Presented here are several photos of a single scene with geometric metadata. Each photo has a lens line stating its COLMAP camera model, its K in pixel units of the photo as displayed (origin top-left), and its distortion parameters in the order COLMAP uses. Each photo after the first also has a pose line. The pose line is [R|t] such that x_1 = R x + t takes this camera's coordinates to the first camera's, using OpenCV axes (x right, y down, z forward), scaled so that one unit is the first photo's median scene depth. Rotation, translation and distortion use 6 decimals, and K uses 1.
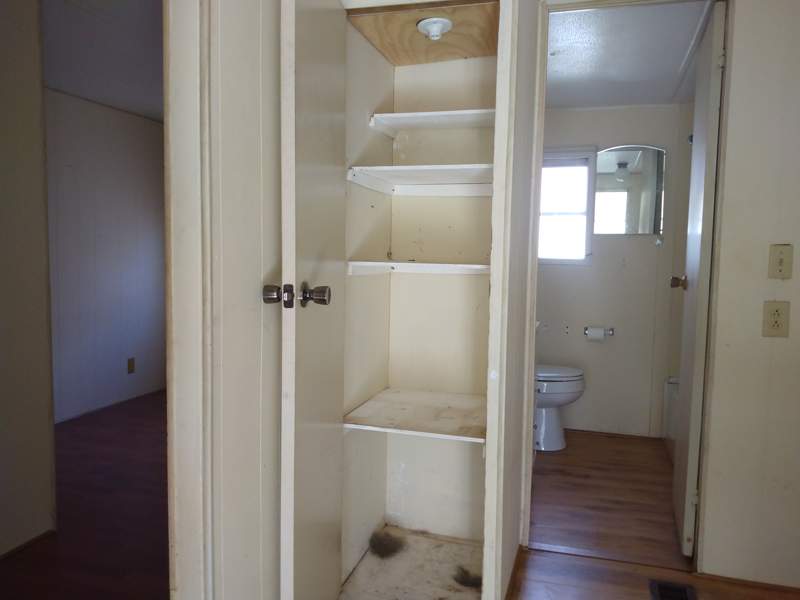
lens RADIAL K [[616.8, 0, 398.9], [0, 616.8, 302.5], [0, 0, 1]] dist [0.066370, -0.096511]
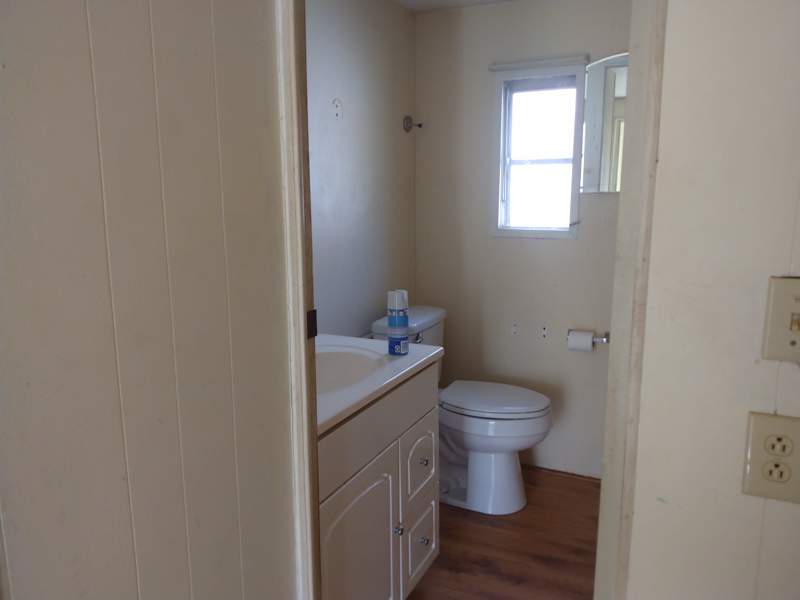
lens RADIAL K [[616.8, 0, 401.2], [0, 616.8, 299.1], [0, 0, 1]] dist [0.066370, -0.096511]
pose [[0.988404, 0.006753, -0.151699, 0.225316], [0.008128, 0.995226, 0.097261, -0.063010], [0.151631, -0.097367, 0.983630, 0.304909]]
